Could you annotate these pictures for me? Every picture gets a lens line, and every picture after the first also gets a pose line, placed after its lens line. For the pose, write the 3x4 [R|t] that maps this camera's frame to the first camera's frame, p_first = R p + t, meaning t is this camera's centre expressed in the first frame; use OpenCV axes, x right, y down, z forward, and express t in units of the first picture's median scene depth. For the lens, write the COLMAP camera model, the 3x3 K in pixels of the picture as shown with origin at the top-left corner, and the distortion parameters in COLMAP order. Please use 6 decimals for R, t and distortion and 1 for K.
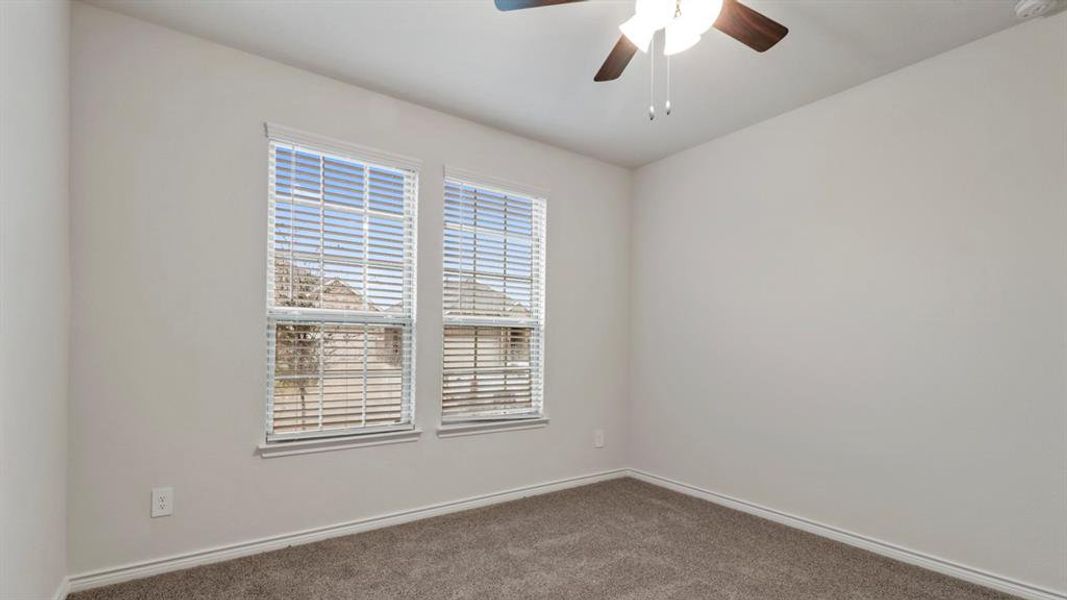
lens RADIAL K [[499.4, 0, 526.9], [0, 499.4, 345.0], [0, 0, 1]] dist [0.001206, 0.000008]
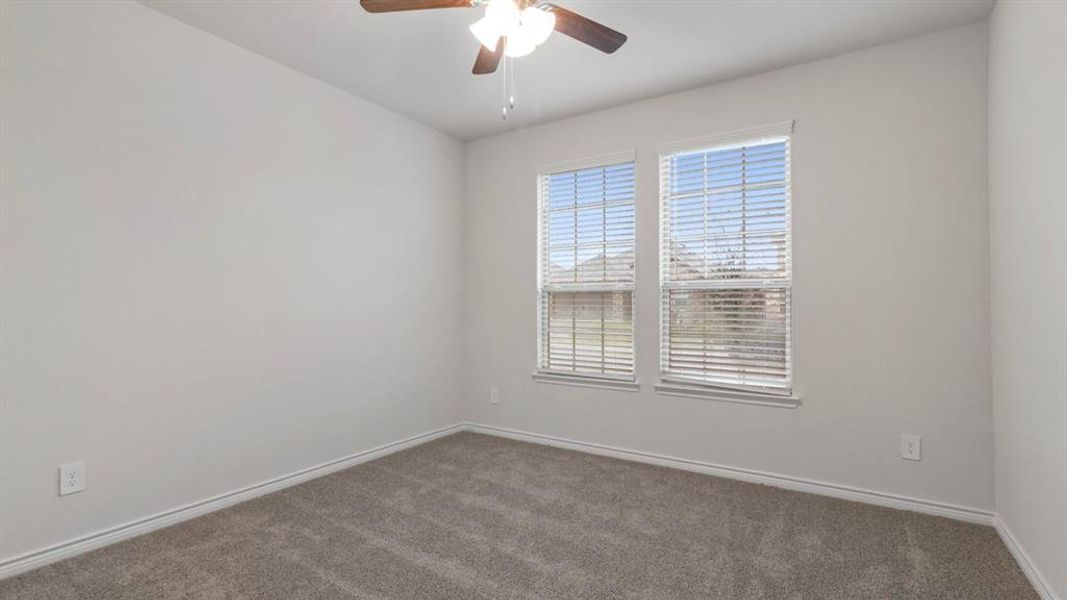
lens RADIAL K [[480.4, 0, 533.5], [0, 480.4, 300.0], [0, 0, 1]] dist [-0.000312, -0.000075]
pose [[0.372133, -0.028242, -0.927750, 0.698328], [-0.005173, 0.999458, -0.032500, 0.015900], [0.928165, 0.016894, 0.371785, 0.346941]]
